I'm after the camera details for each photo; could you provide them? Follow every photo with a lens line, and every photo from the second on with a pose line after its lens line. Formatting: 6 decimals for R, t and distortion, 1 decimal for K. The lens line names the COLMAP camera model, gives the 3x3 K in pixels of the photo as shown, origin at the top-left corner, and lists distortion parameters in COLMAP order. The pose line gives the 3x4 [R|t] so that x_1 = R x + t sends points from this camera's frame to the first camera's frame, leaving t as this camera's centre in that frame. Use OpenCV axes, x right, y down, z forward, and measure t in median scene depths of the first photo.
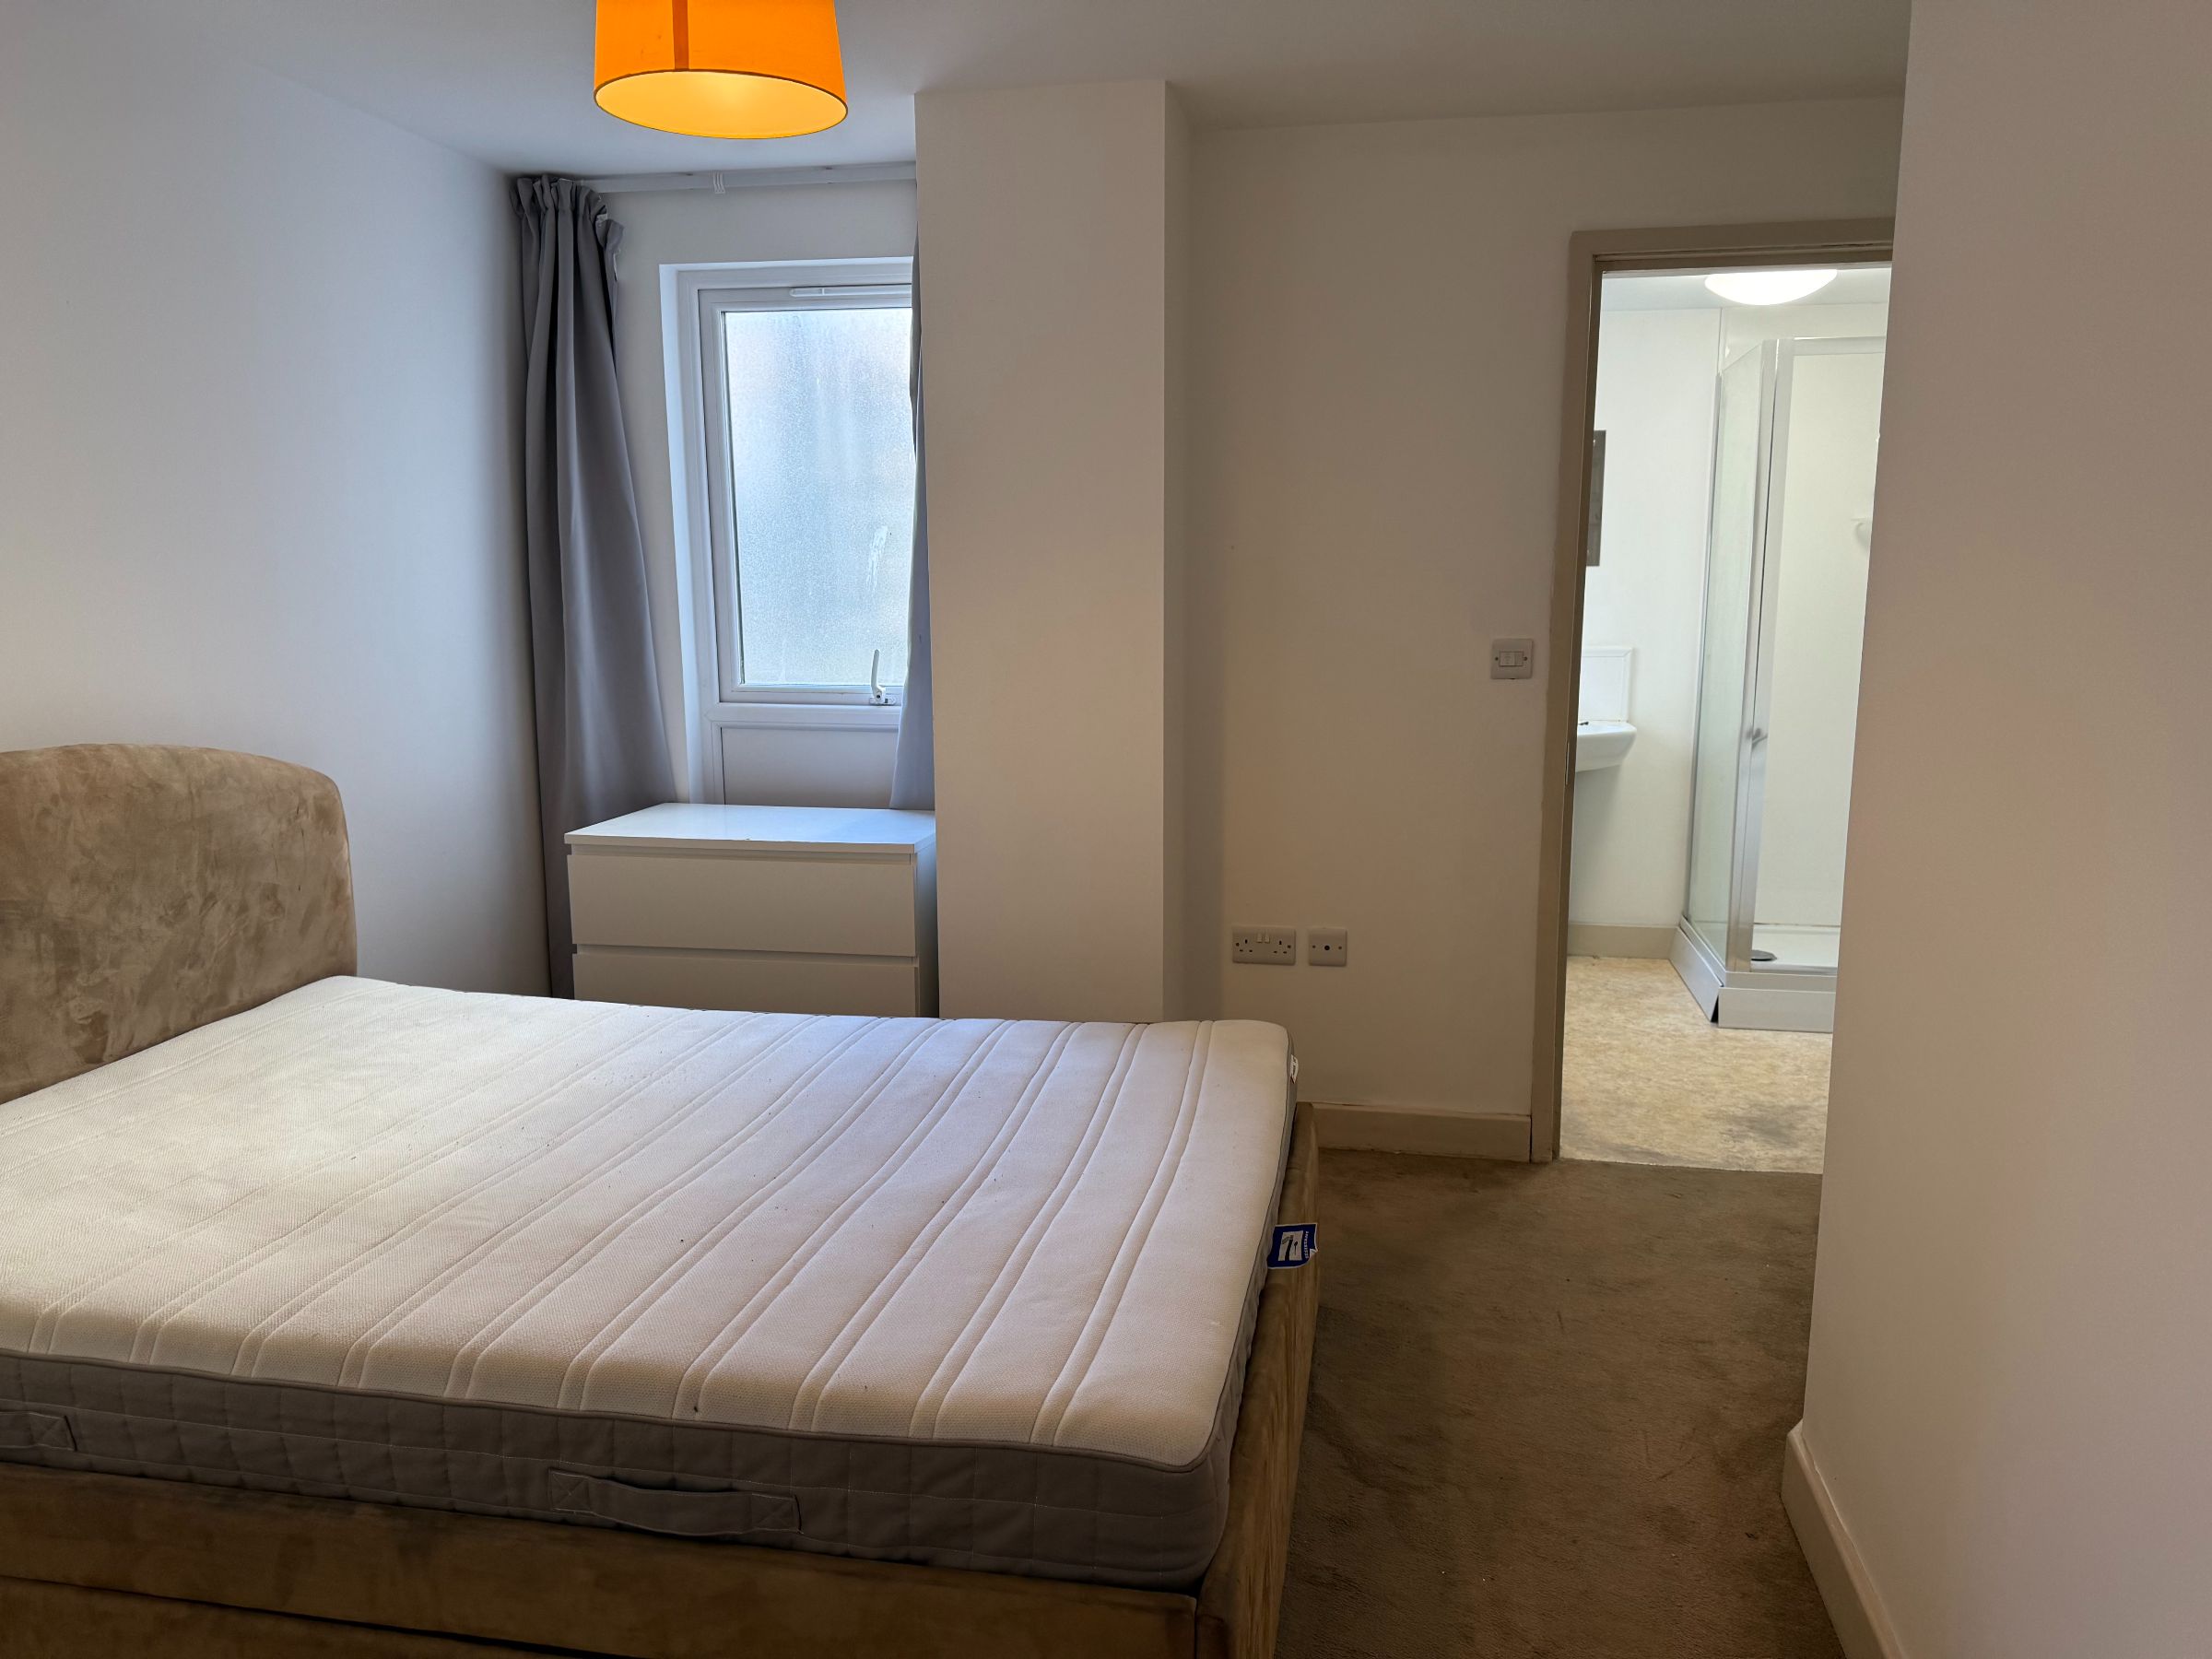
lens RADIAL K [[1542.6, 0, 1098.4], [0, 1542.6, 834.0], [0, 0, 1]] dist [0.056973, -0.058811]
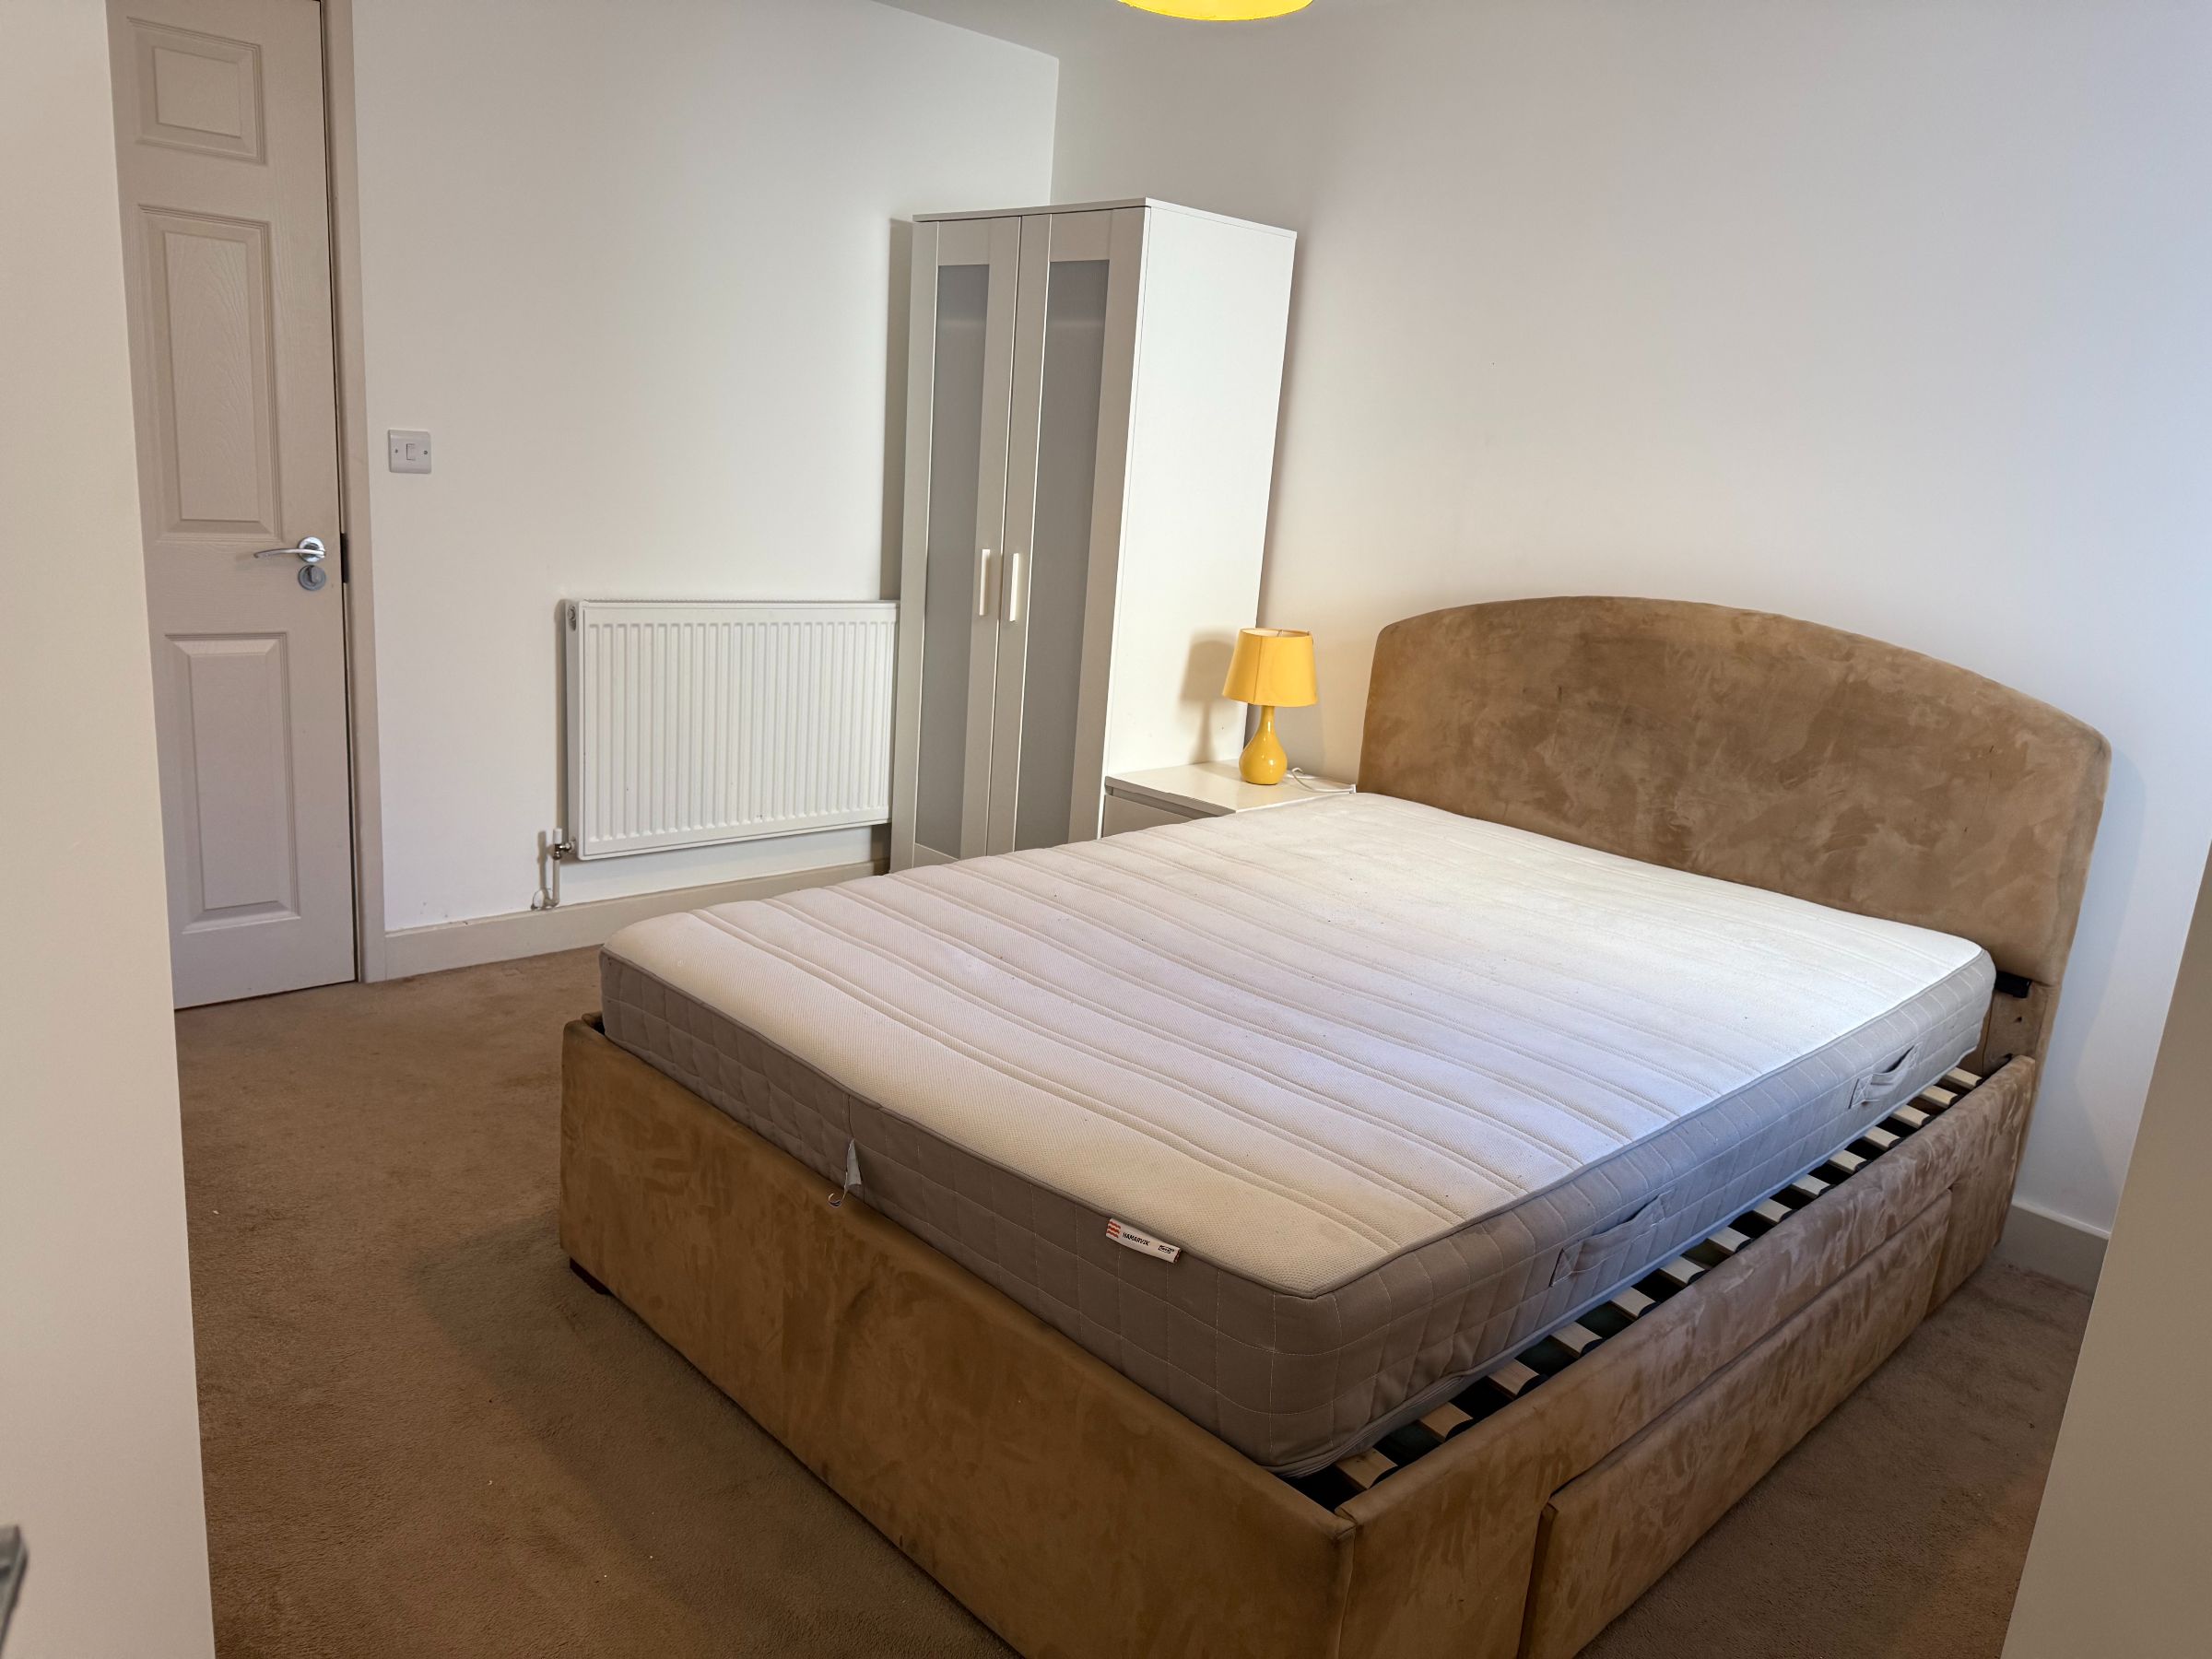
lens RADIAL K [[1542.6, 0, 1089.3], [0, 1542.6, 830.1], [0, 0, 1]] dist [0.056973, -0.058811]
pose [[-0.576156, 0.150221, -0.803417, 0.638142], [-0.212908, 0.921446, 0.324973, -0.191554], [0.789123, 0.358289, -0.498913, 1.347875]]
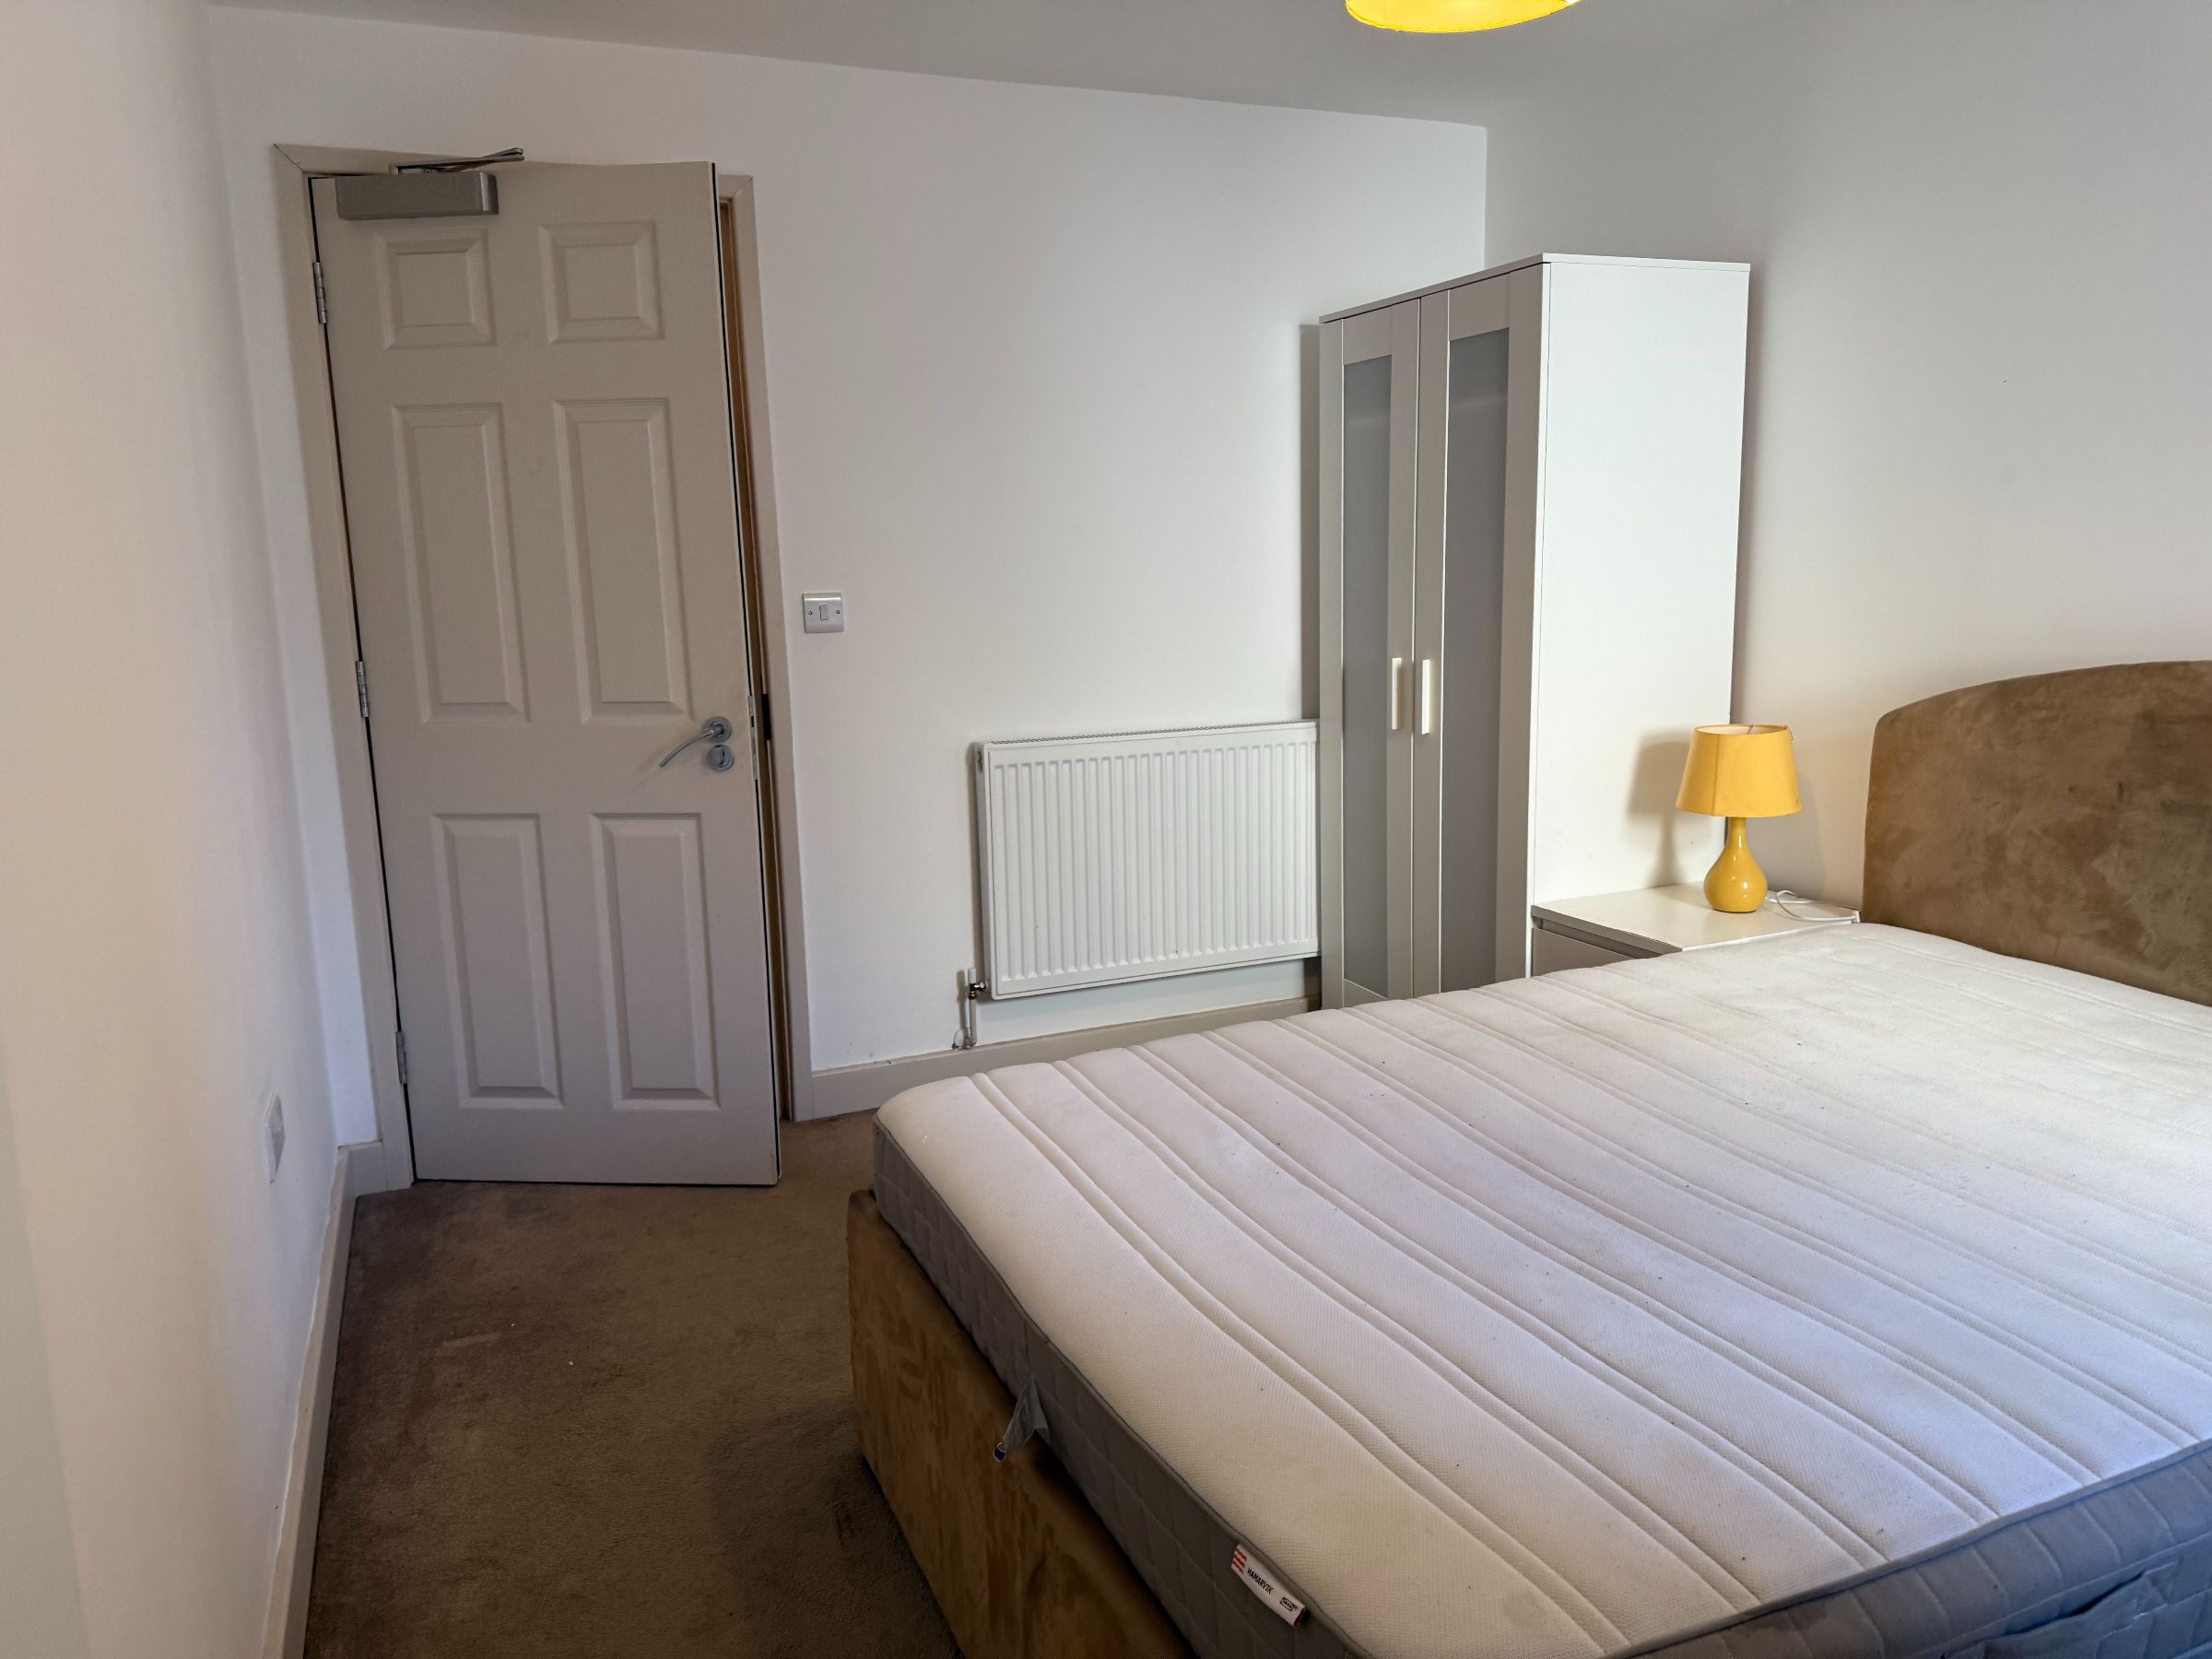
lens RADIAL K [[1542.6, 0, 1104.7], [0, 1542.6, 824.4], [0, 0, 1]] dist [0.056973, -0.058811]
pose [[-0.824108, 0.119520, -0.553679, 0.420731], [-0.070678, 0.948148, 0.309871, -0.201704], [0.562005, 0.294500, -0.772929, 1.382601]]
